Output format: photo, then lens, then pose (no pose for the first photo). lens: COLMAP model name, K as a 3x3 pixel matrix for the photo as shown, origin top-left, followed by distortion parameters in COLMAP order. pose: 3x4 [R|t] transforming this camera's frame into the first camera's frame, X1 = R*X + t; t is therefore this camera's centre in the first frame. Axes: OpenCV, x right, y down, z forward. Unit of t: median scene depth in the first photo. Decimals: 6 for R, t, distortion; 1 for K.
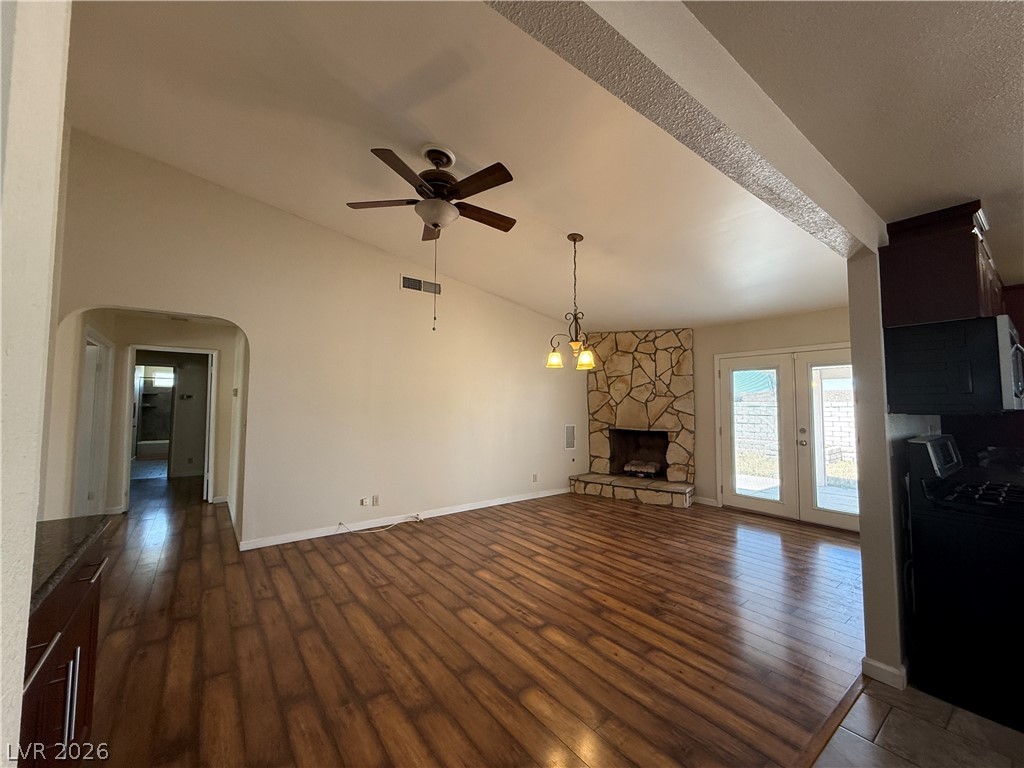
lens RADIAL K [[409.2, 0, 510.7], [0, 409.2, 384.3], [0, 0, 1]] dist [-0.000407, 0.001077]
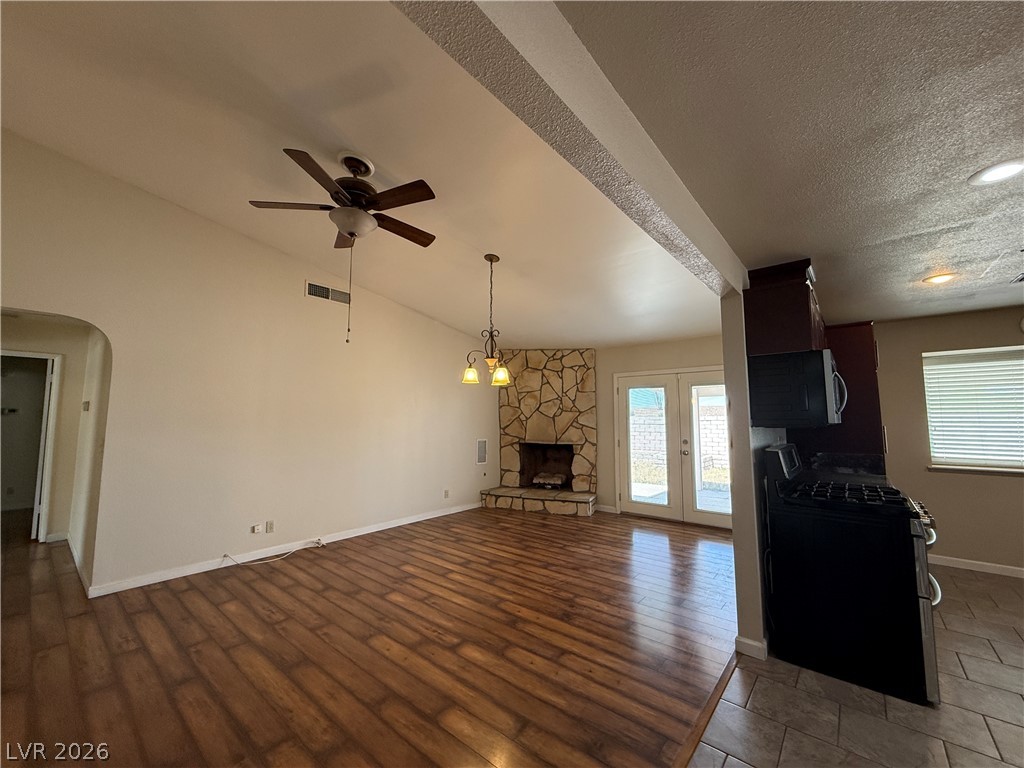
lens RADIAL K [[409.2, 0, 511.0], [0, 409.2, 384.5], [0, 0, 1]] dist [-0.000407, 0.001077]
pose [[0.974809, 0.016461, 0.222435, -0.024756], [-0.008906, 0.999350, -0.034925, -0.003923], [-0.222866, 0.032065, 0.974322, -0.012203]]
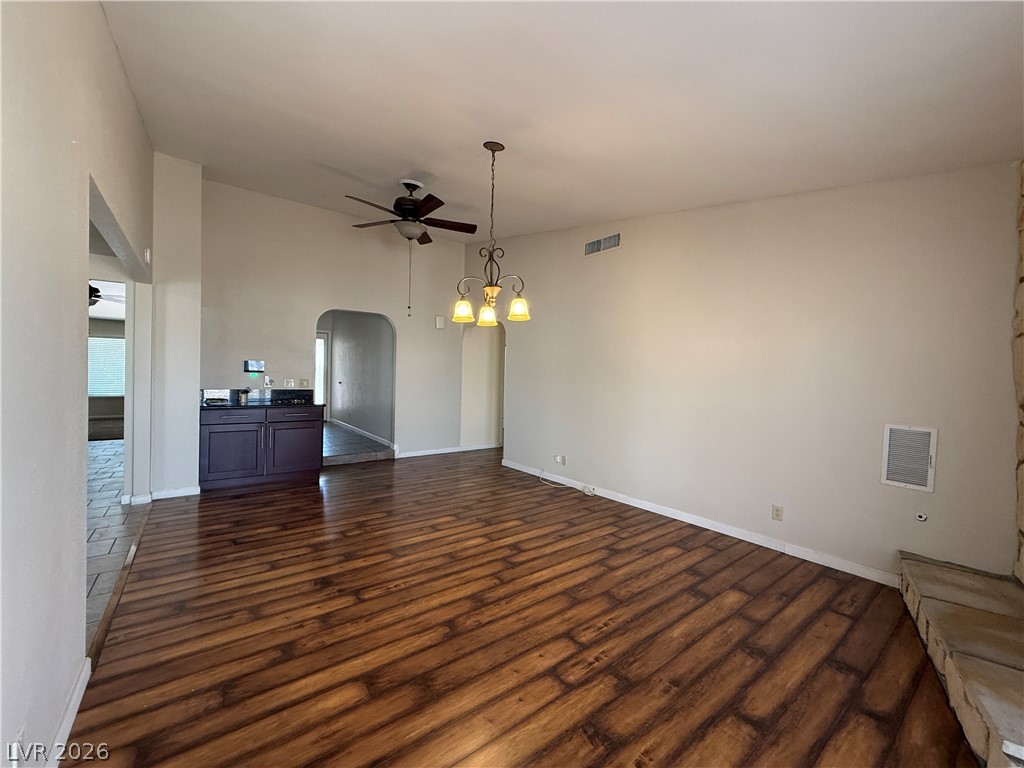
lens RADIAL K [[409.2, 0, 510.6], [0, 409.2, 385.7], [0, 0, 1]] dist [-0.000407, 0.001077]
pose [[0.004006, 0.020592, -0.999780, 1.130098], [0.030453, 0.999322, 0.020704, 0.079164], [0.999528, -0.030529, 0.003377, 1.256039]]
